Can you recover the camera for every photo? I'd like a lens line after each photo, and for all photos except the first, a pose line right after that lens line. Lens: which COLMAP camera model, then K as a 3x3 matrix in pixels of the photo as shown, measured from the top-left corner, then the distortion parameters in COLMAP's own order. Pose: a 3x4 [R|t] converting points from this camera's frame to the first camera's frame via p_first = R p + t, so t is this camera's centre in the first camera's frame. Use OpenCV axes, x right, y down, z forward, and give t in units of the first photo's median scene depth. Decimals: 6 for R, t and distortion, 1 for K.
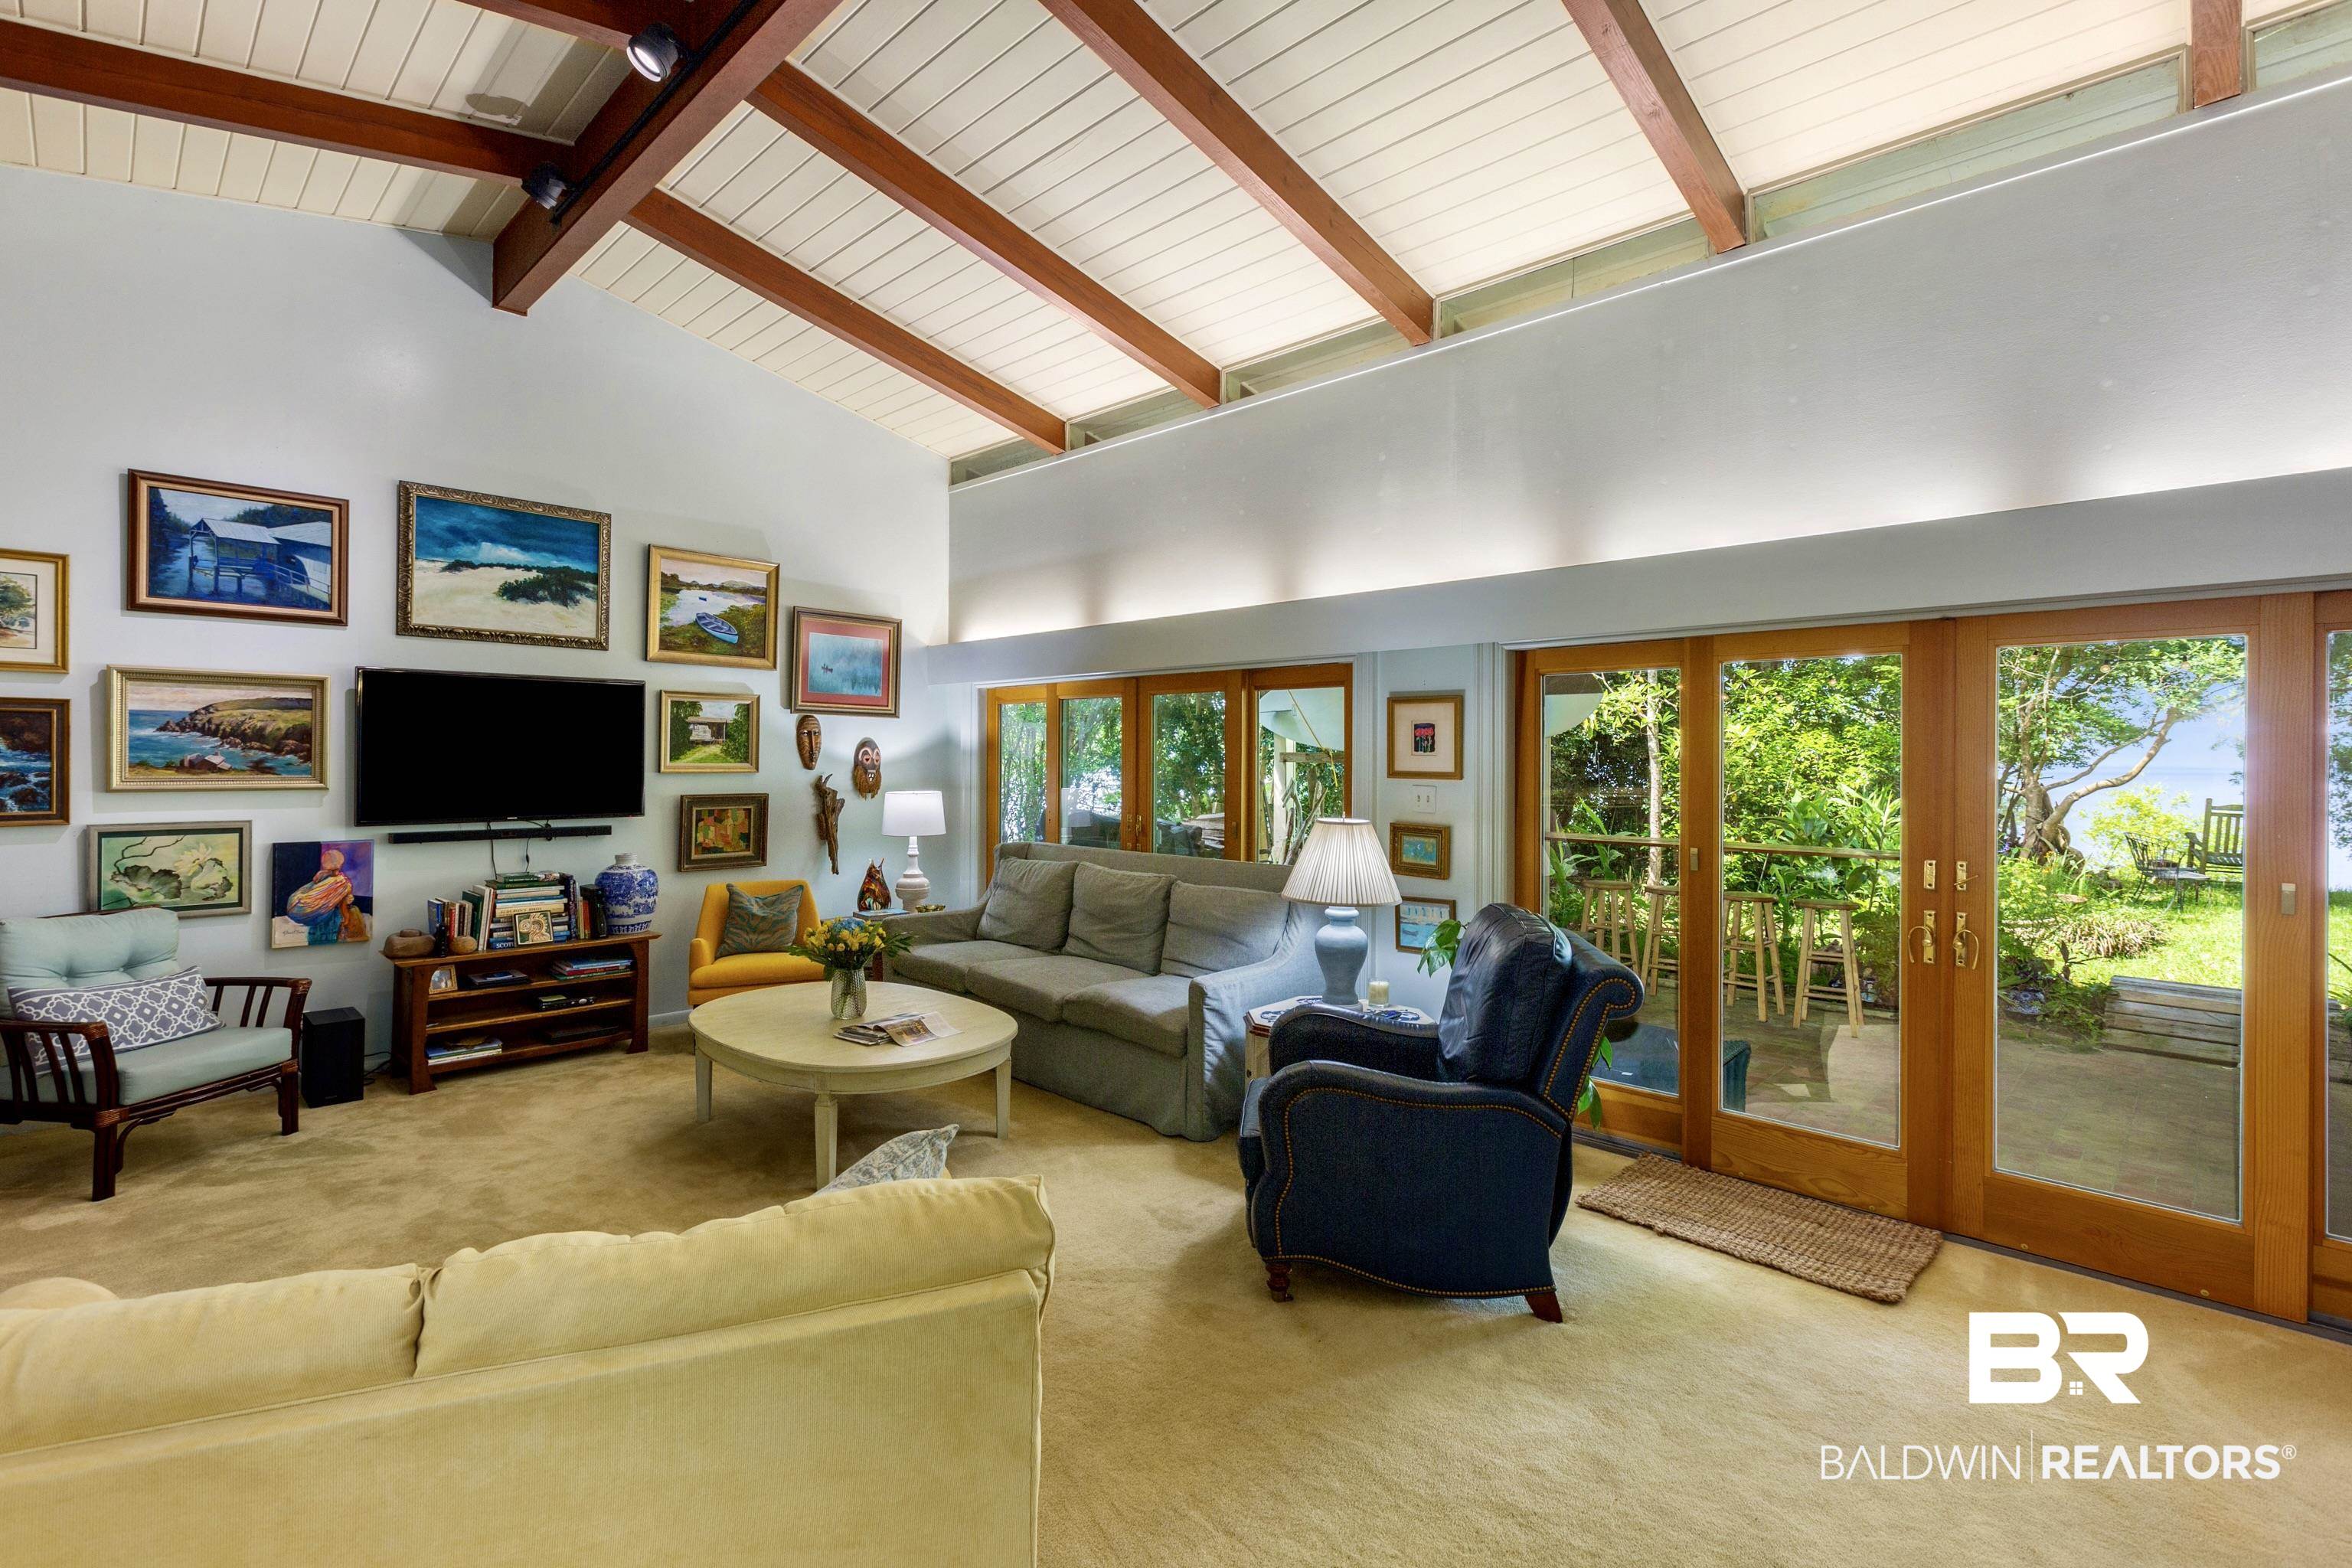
lens RADIAL K [[1075.8, 0, 1145.6], [0, 1075.8, 756.0], [0, 0, 1]] dist [0.000710, 0.000415]
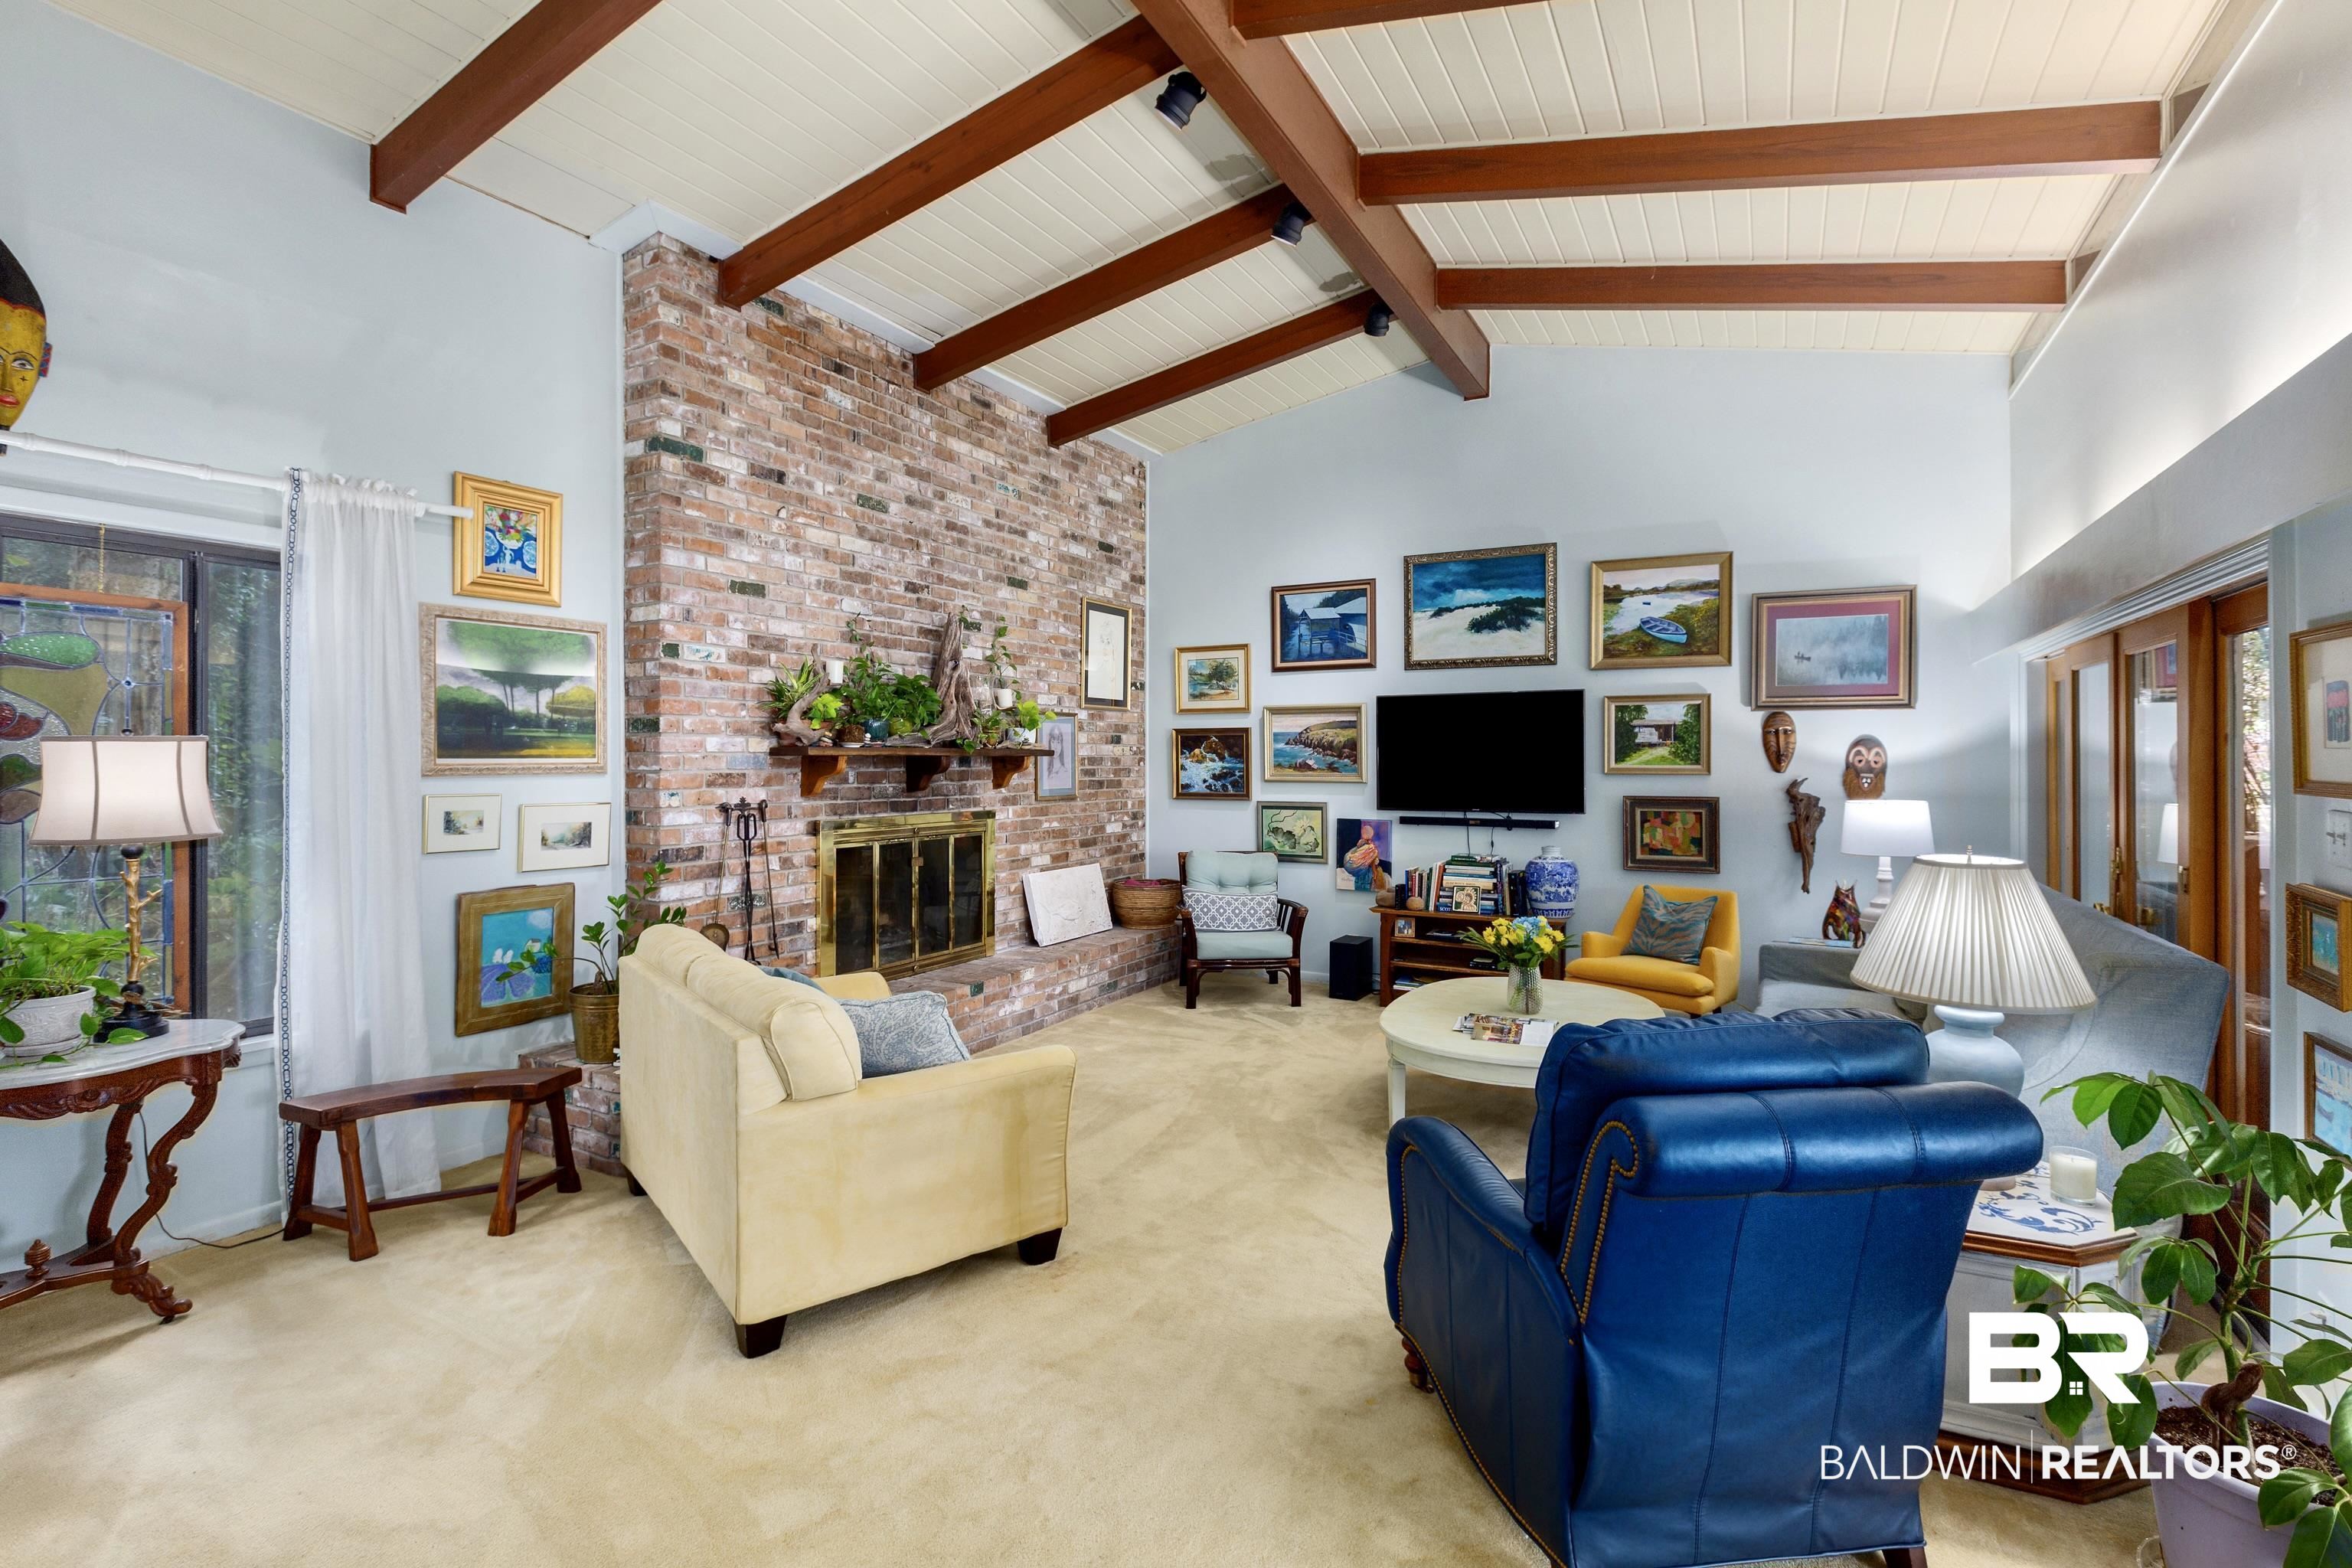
lens RADIAL K [[1075.8, 0, 1136.9], [0, 1075.8, 760.9], [0, 0, 1]] dist [0.000710, 0.000415]
pose [[0.268417, -0.000459, -0.963303, 0.469361], [0.007158, 0.999973, 0.001518, -0.002612], [0.963276, -0.007303, 0.268413, 0.281675]]
